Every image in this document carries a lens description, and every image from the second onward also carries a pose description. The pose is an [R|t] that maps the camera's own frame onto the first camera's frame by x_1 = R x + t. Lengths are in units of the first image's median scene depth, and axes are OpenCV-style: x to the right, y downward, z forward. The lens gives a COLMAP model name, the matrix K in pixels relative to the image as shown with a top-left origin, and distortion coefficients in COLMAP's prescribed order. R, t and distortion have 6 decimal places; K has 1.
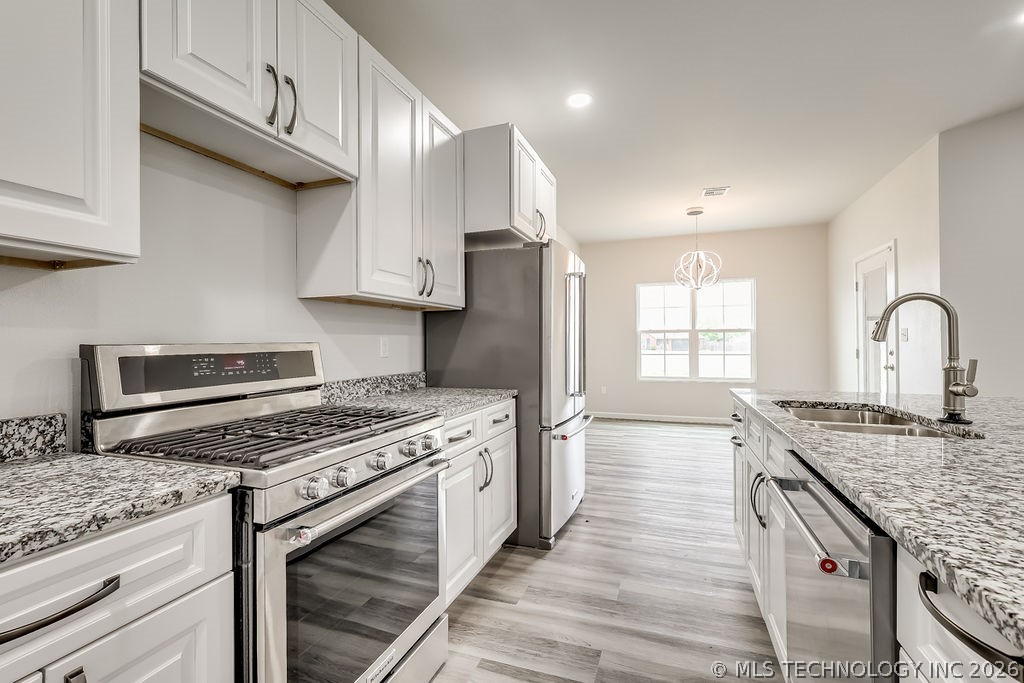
lens RADIAL K [[444.8, 0, 508.6], [0, 444.8, 340.3], [0, 0, 1]] dist [0.007972, -0.001000]
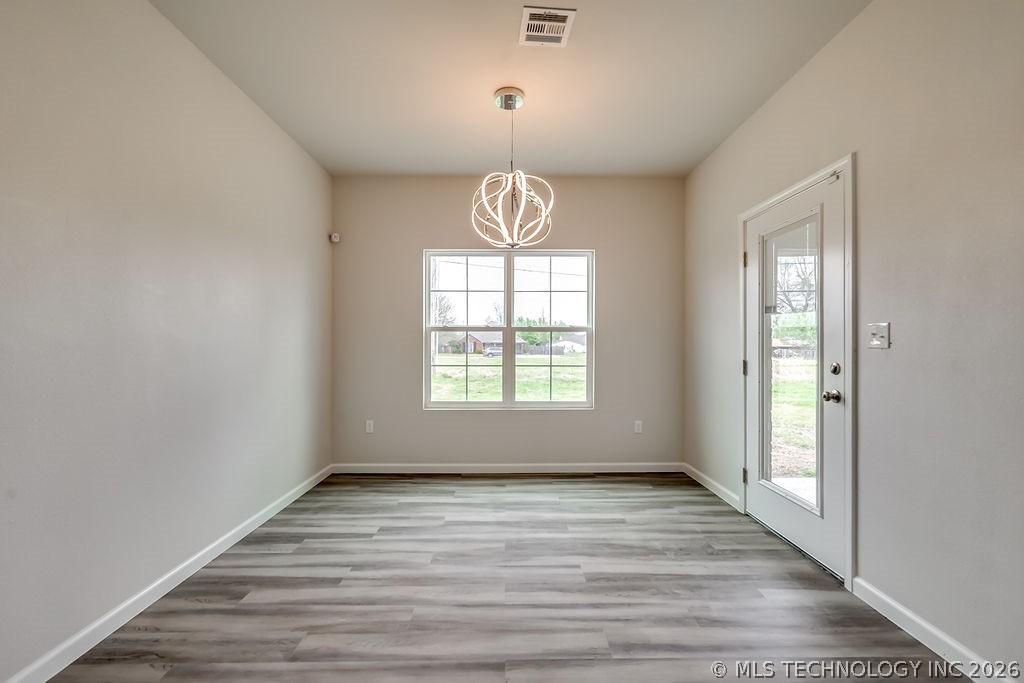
lens RADIAL K [[444.8, 0, 506.9], [0, 444.8, 342.0], [0, 0, 1]] dist [0.007972, -0.001000]
pose [[0.931720, 0.011903, 0.362981, 0.184665], [-0.010968, 0.999929, -0.004637, 0.000488], [-0.363011, 0.000339, 0.931785, 0.414856]]
